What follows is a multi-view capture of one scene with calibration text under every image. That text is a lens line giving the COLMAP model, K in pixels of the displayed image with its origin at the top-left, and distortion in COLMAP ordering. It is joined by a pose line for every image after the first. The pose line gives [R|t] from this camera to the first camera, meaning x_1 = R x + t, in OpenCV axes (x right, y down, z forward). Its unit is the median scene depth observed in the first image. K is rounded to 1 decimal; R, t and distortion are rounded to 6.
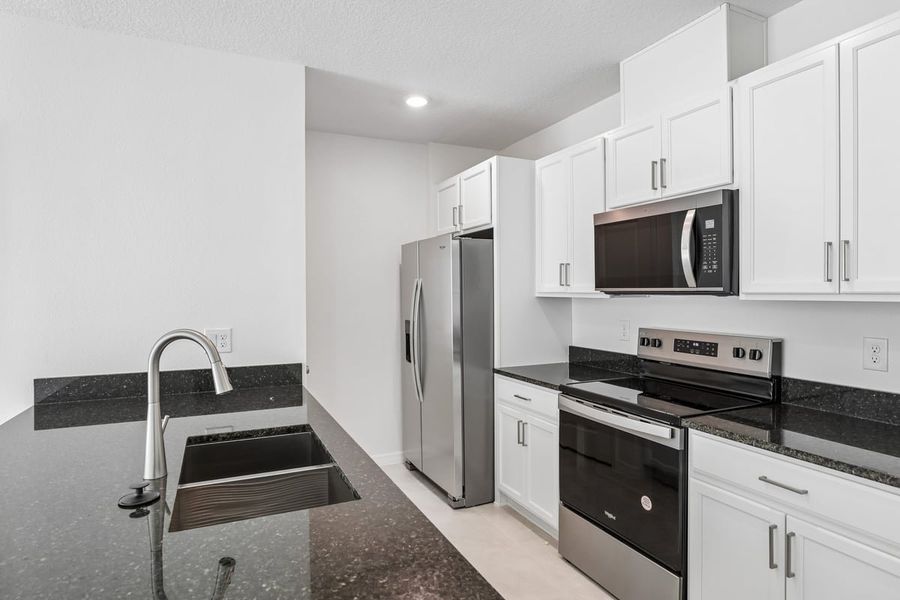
lens RADIAL K [[501.5, 0, 450.1], [0, 501.5, 300.5], [0, 0, 1]] dist [-0.002201, -0.000547]
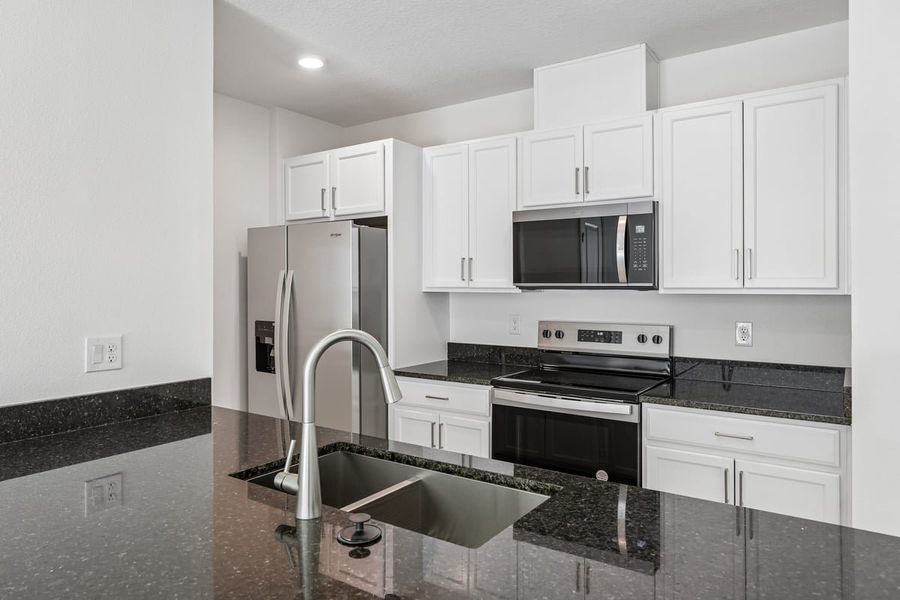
lens RADIAL K [[576.1, 0, 445.0], [0, 576.1, 292.9], [0, 0, 1]] dist [0.006828, 0.001828]
pose [[0.862435, -0.000697, 0.506167, -0.442510], [0.005164, 0.999959, -0.007422, 0.003566], [-0.506141, 0.009015, 0.862404, 0.054453]]
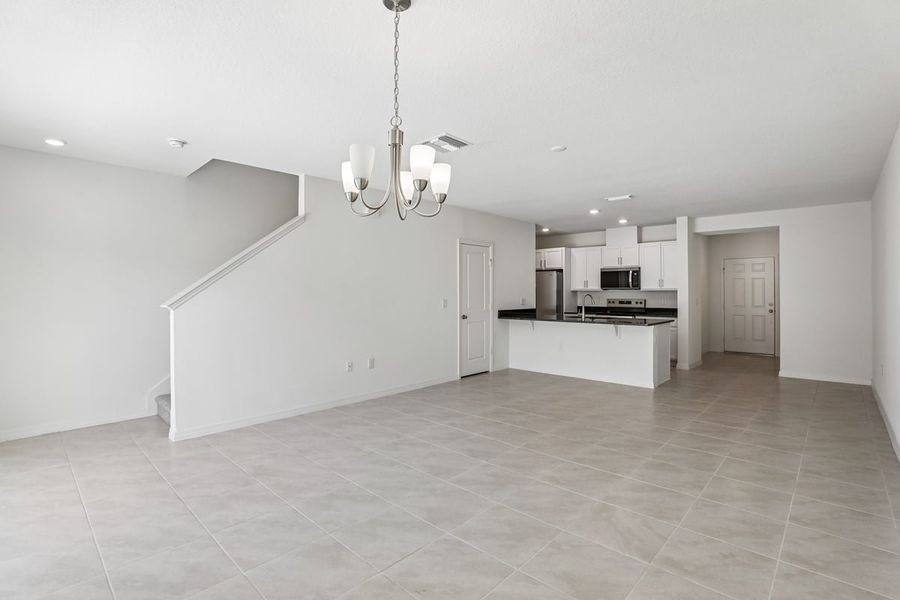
lens RADIAL K [[420.1, 0, 452.9], [0, 420.1, 291.8], [0, 0, 1]] dist [-0.002501, 0.000010]
pose [[0.925874, 0.011952, 0.377644, -1.996991], [-0.002612, 0.999678, -0.025235, 0.090599], [-0.377825, 0.022378, 0.925607, -1.556341]]
